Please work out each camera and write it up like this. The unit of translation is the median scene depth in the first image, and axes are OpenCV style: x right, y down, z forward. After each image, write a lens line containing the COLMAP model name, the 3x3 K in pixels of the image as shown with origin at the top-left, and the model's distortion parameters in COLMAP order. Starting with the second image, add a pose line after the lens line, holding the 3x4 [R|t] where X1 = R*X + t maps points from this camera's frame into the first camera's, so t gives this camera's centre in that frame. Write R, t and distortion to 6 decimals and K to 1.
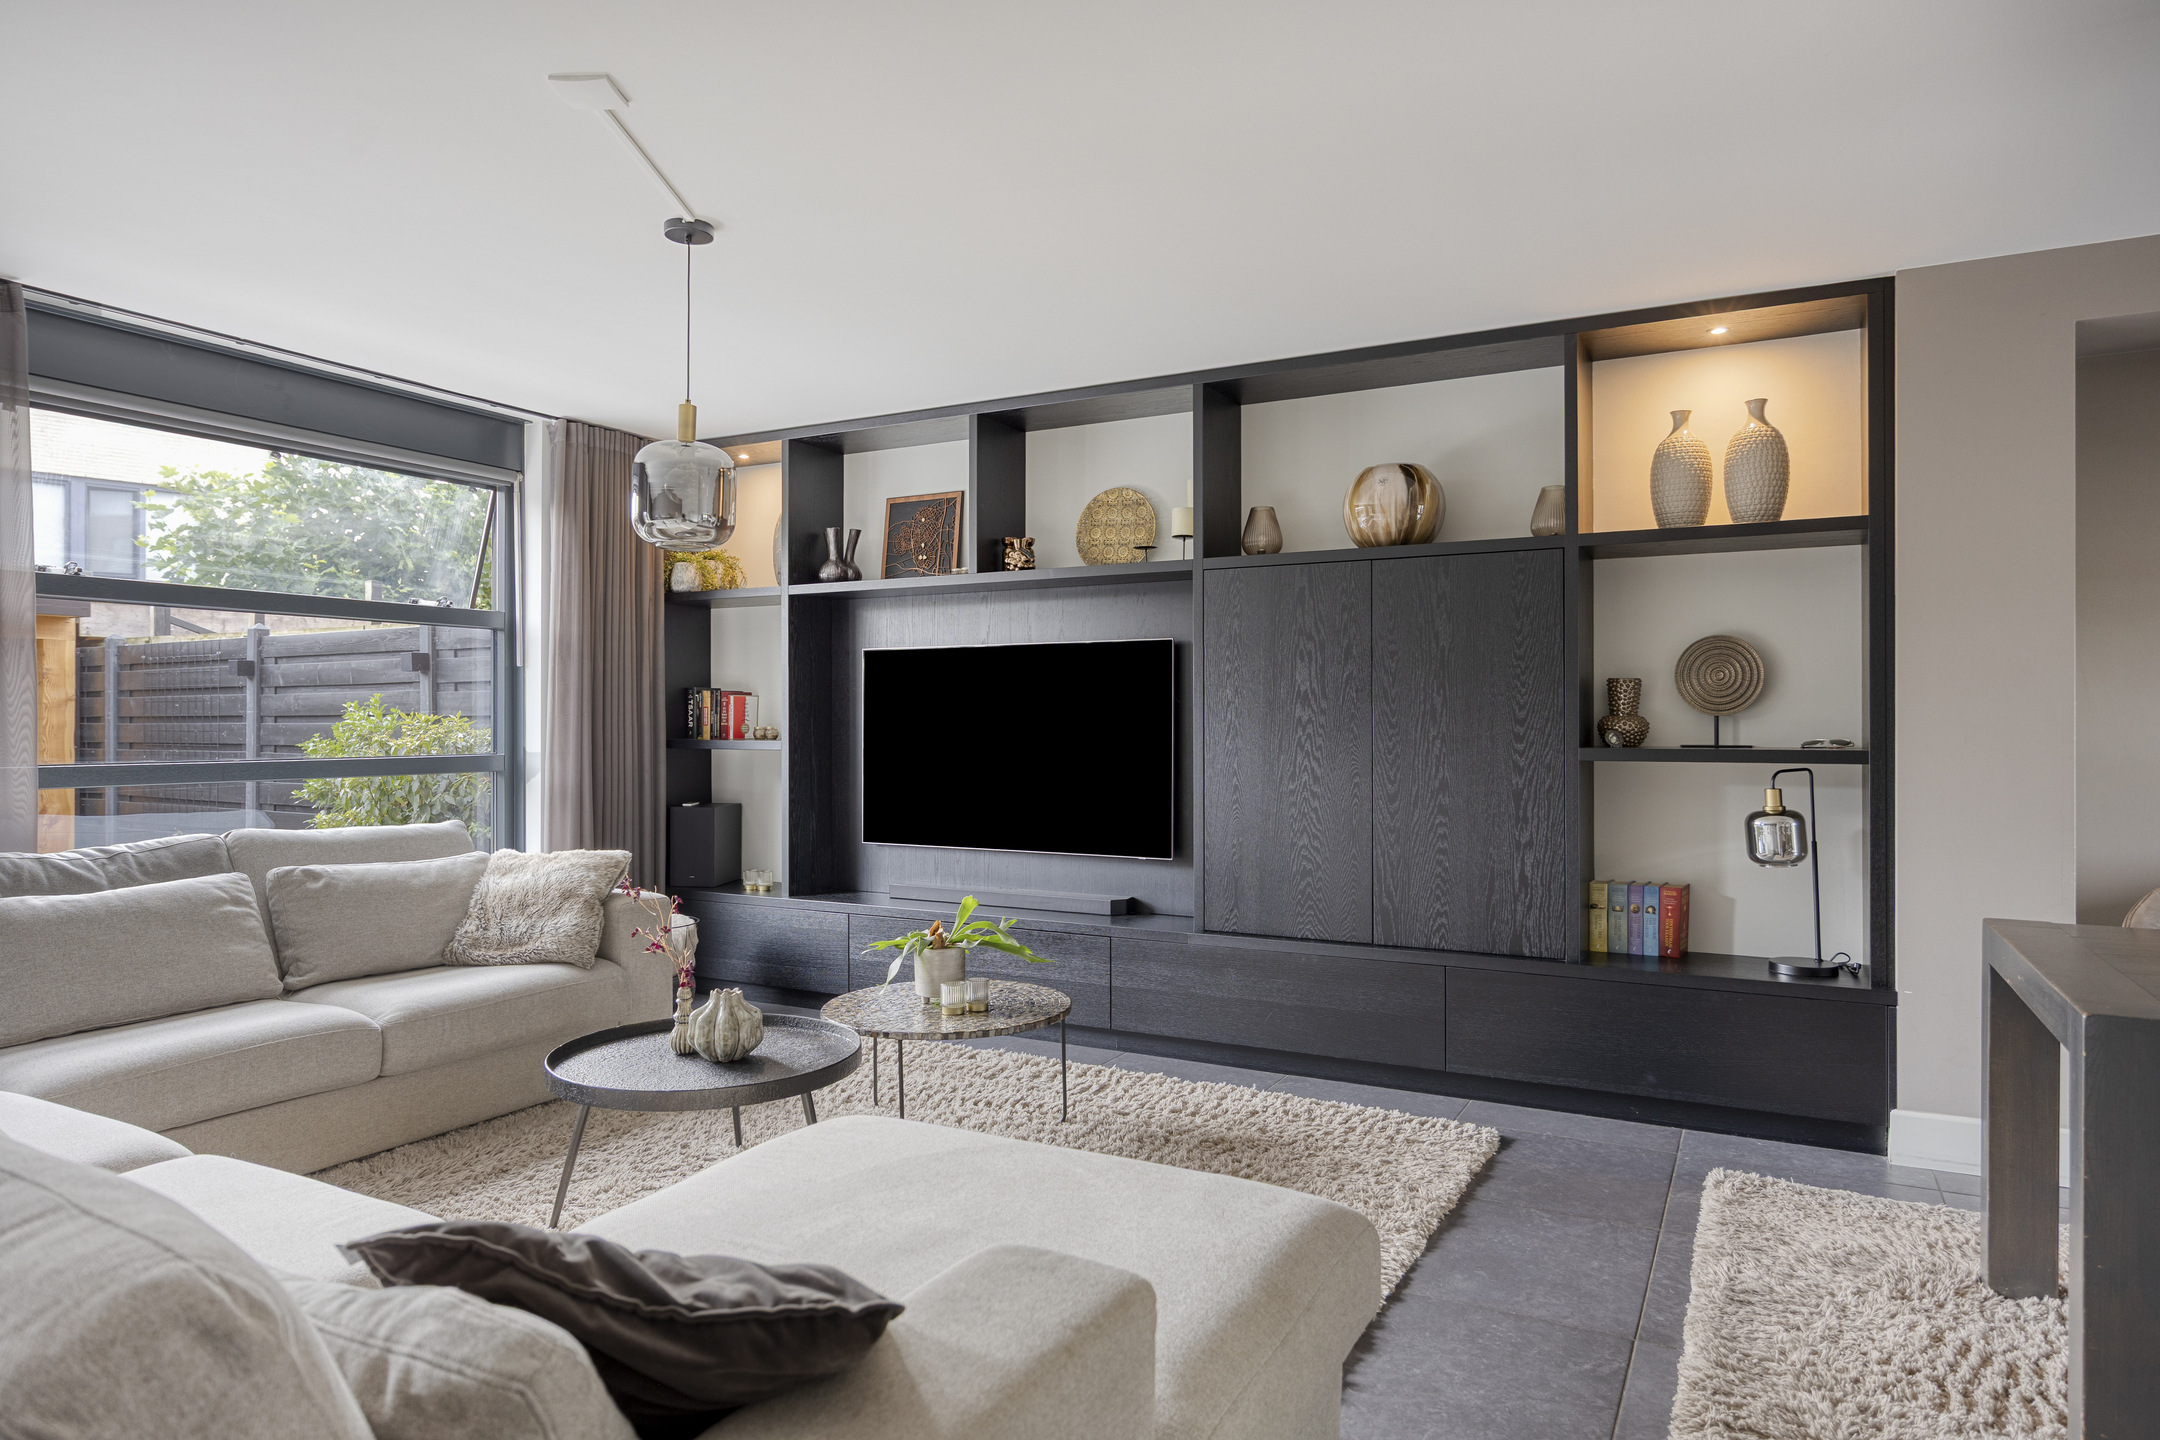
lens RADIAL K [[1308.1, 0, 1080.0], [0, 1308.1, 720.0], [0, 0, 1]] dist [0.001507, 0.000325]
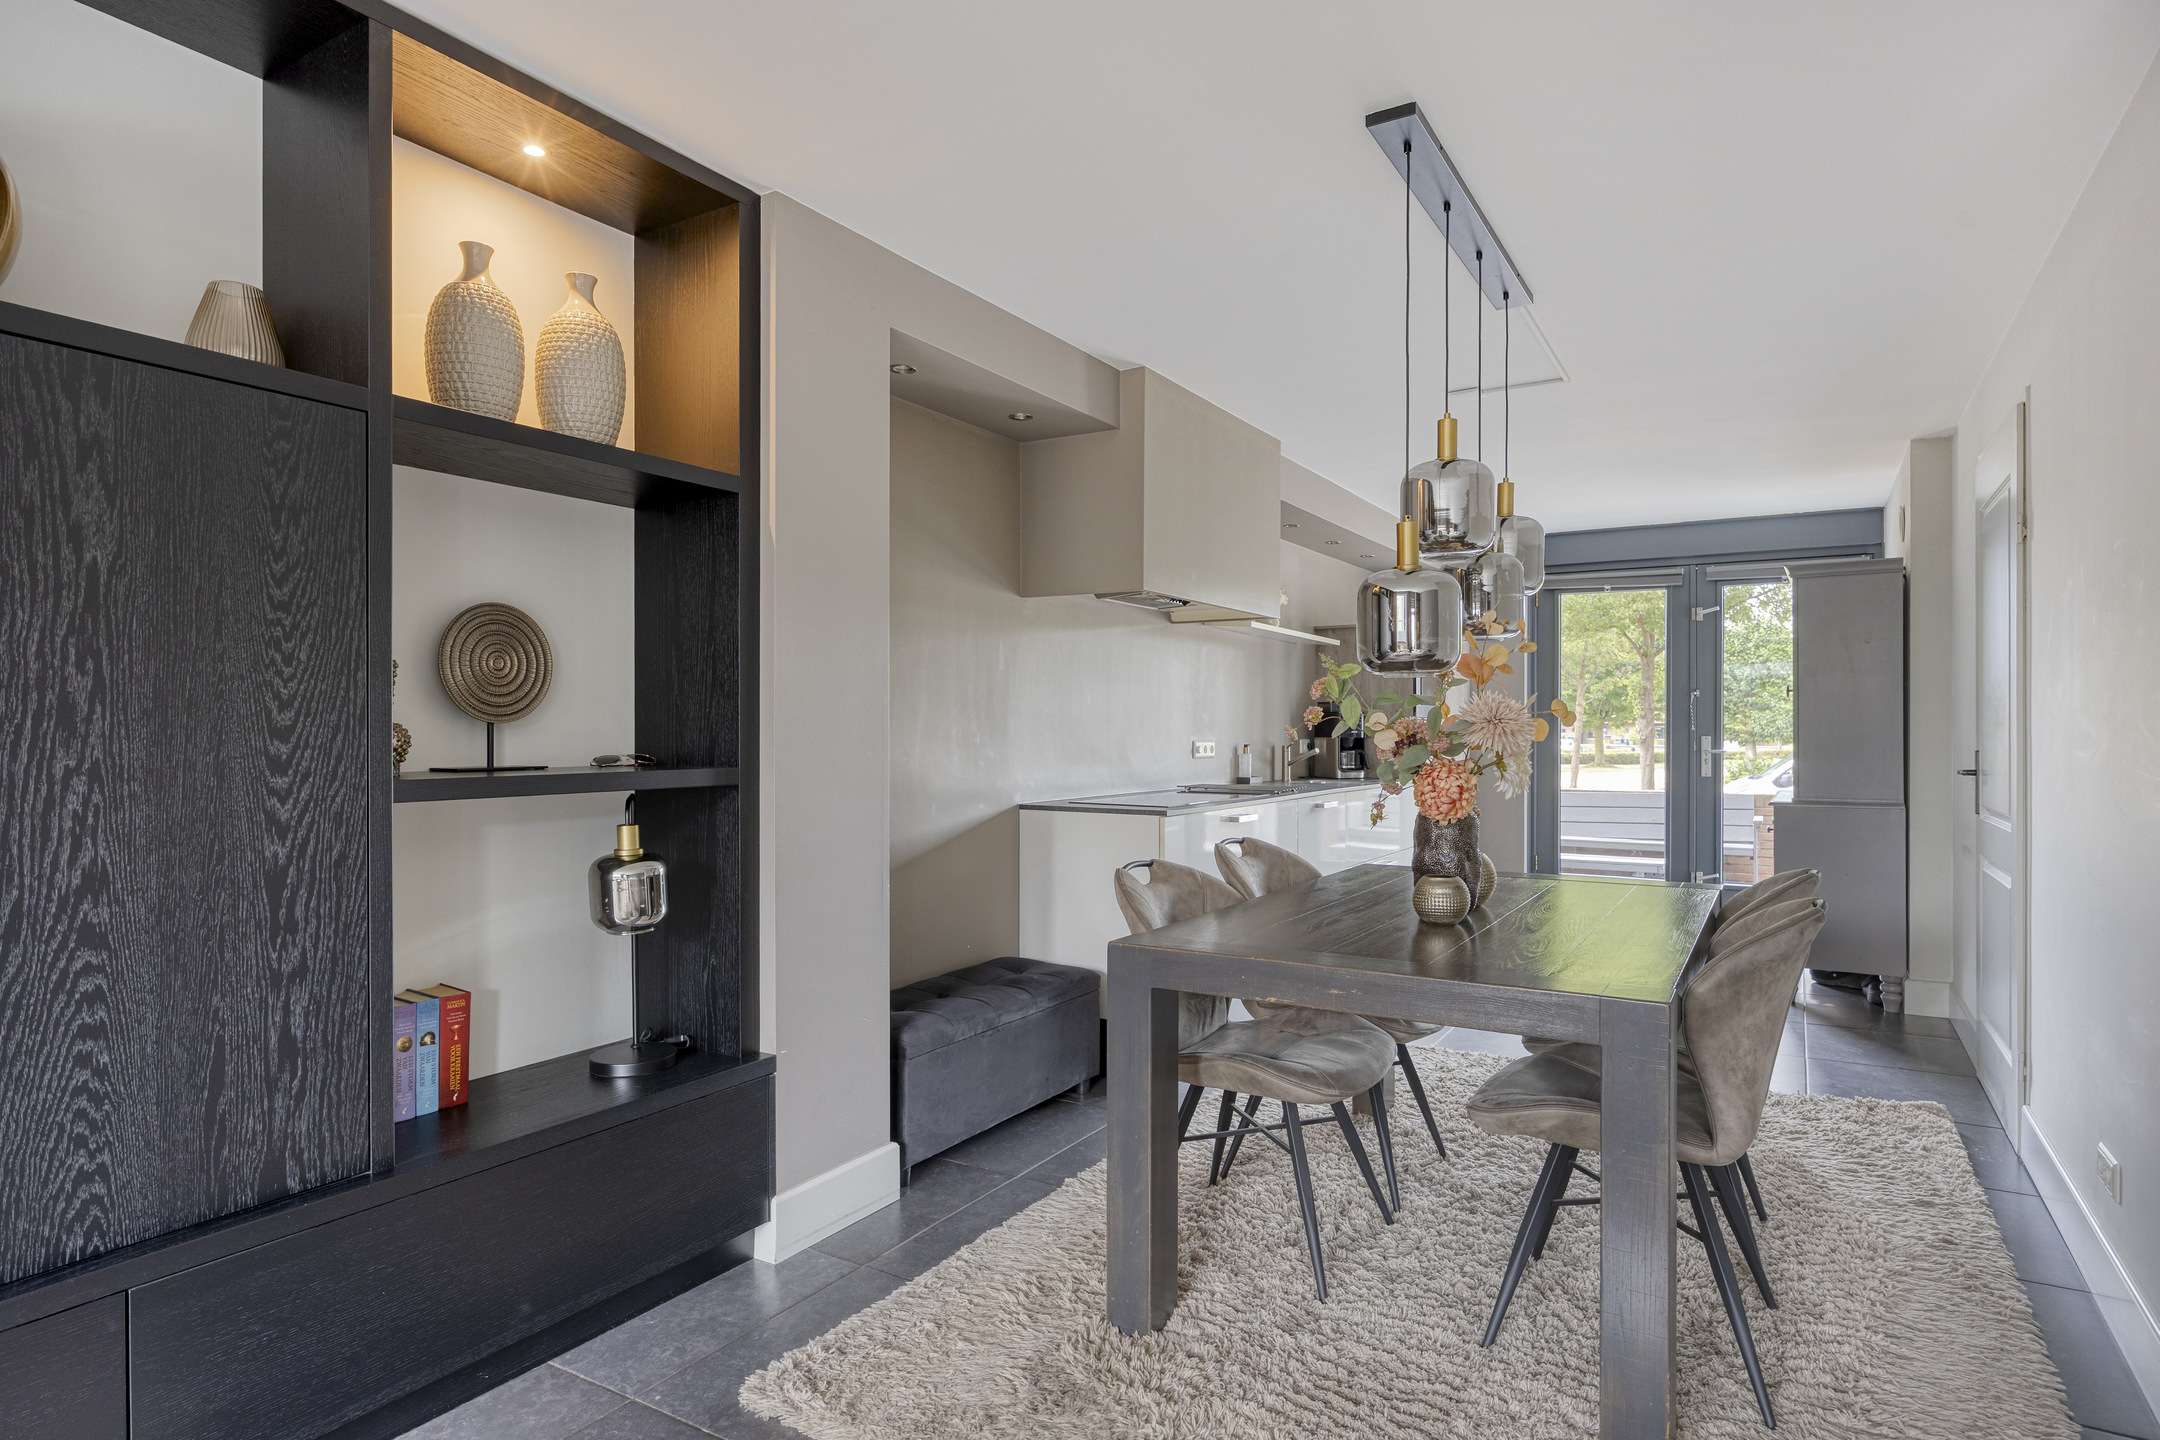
lens RADIAL K [[1175.3, 0, 1102.4], [0, 1175.3, 734.5], [0, 0, 1]] dist [-0.000748, 0.000096]
pose [[0.048607, -0.004422, 0.998808, -0.097229], [0.002338, 0.999988, 0.004314, 0.000607], [-0.998815, 0.002126, 0.048617, 0.645782]]
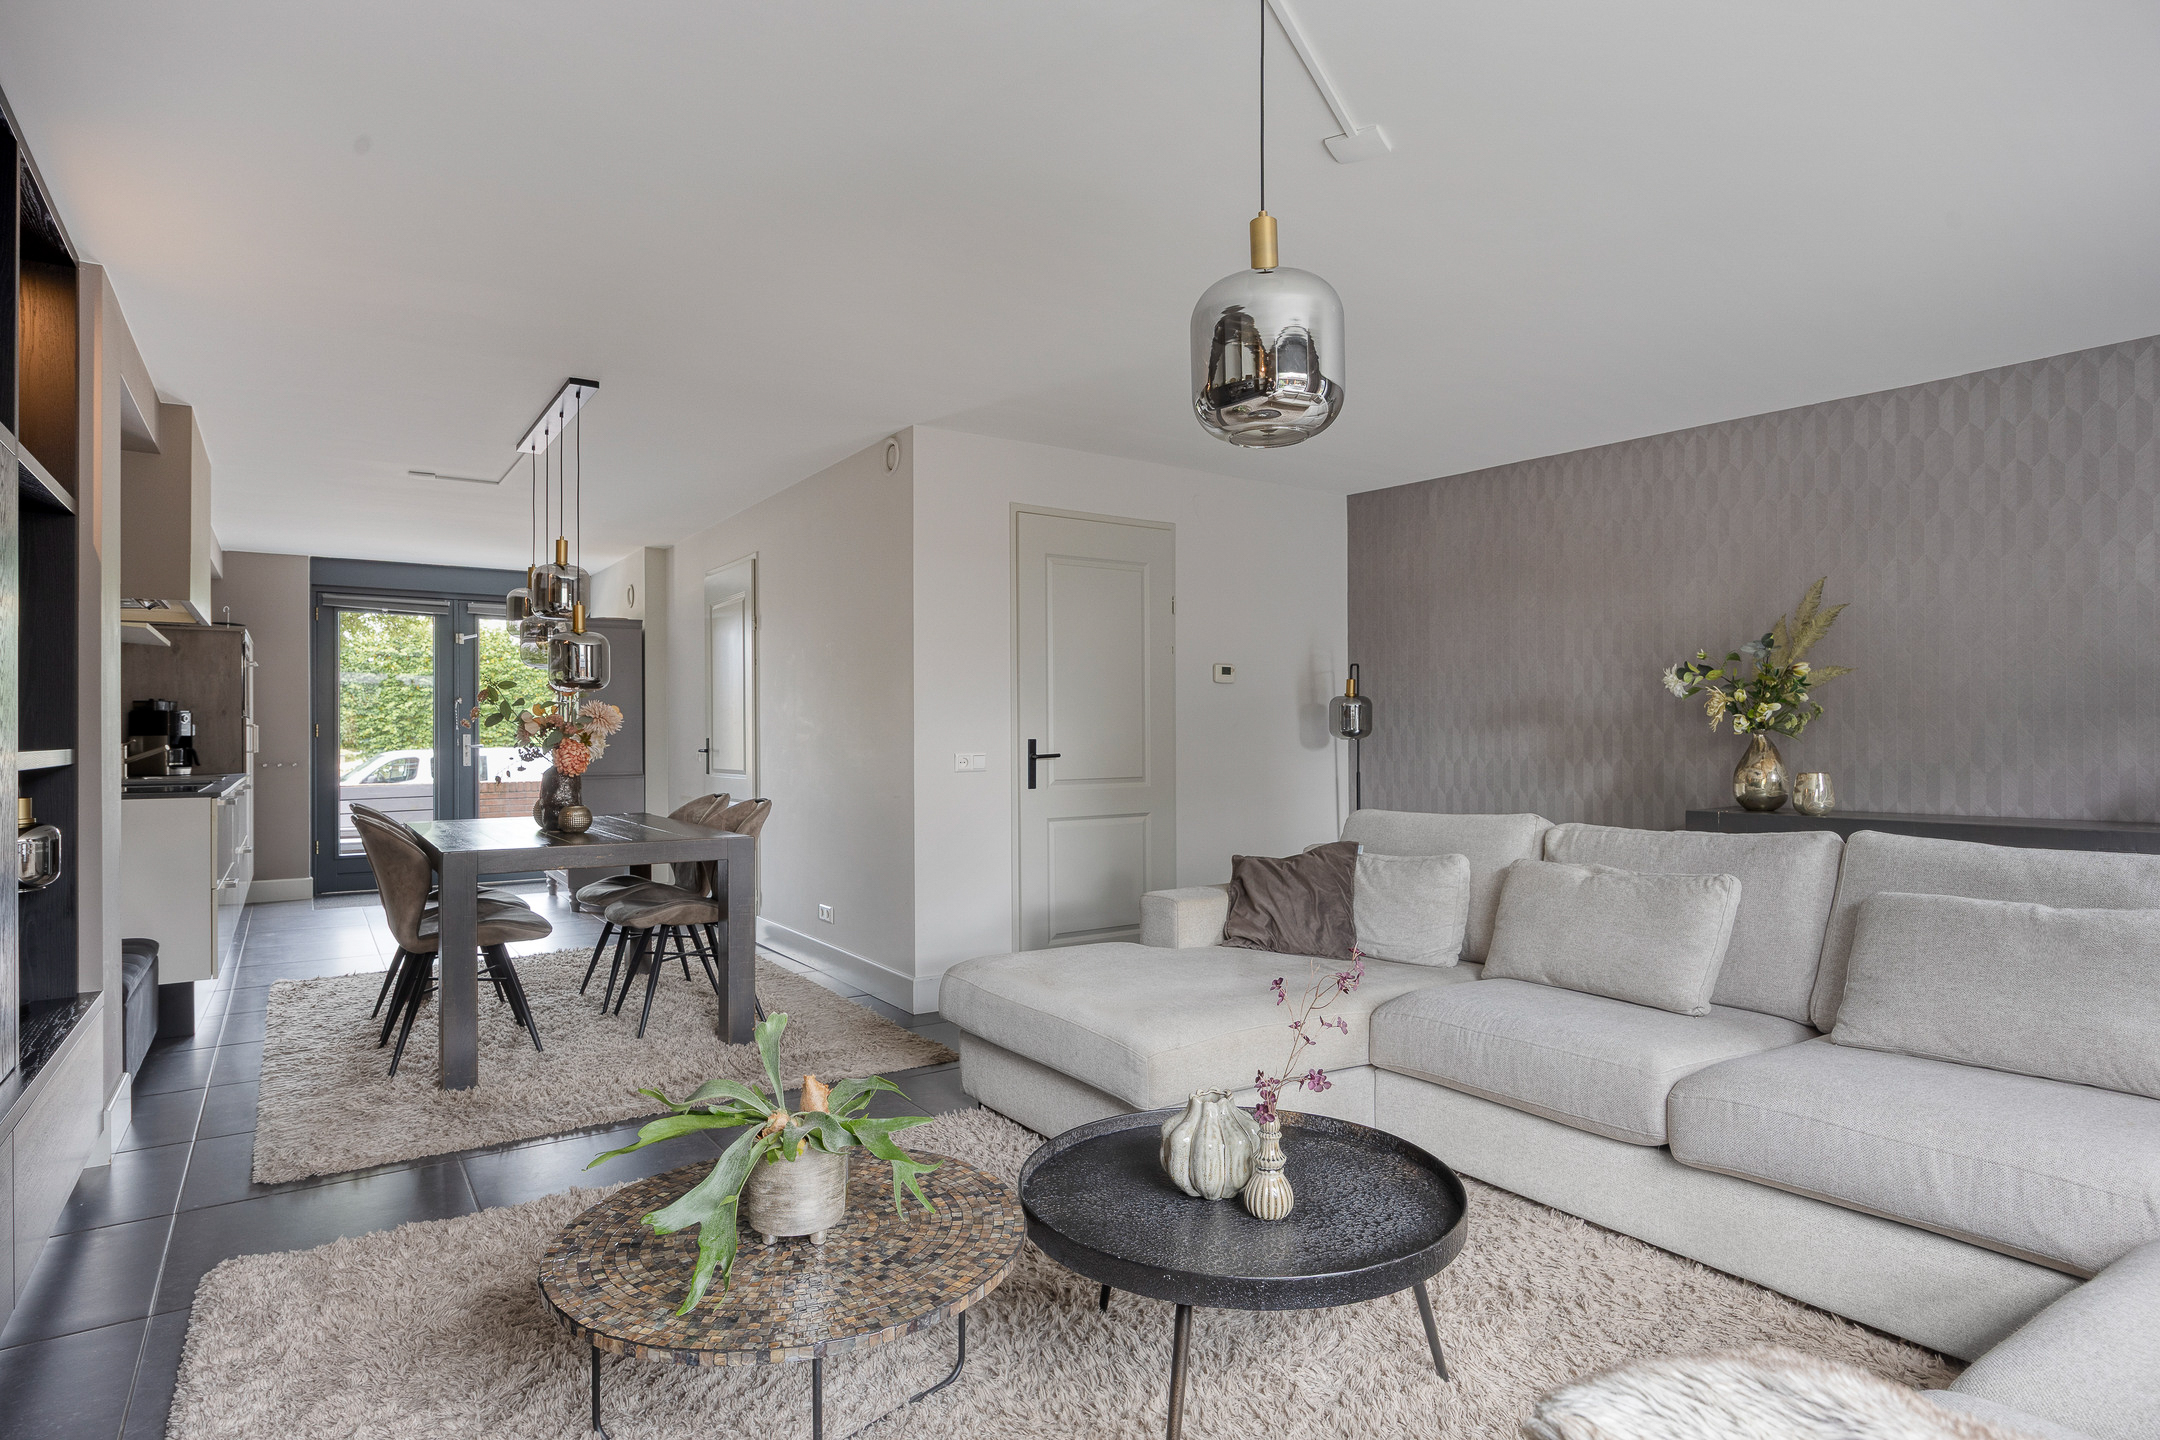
lens RADIAL K [[1179.9, 0, 1094.9], [0, 1179.9, 713.6], [0, 0, 1]] dist [-0.003039, -0.001180]
pose [[-0.883640, 0.010054, 0.468060, -0.404052], [0.002478, 0.999856, -0.016799, 0.012104], [-0.468161, -0.013685, -0.883537, 1.247100]]
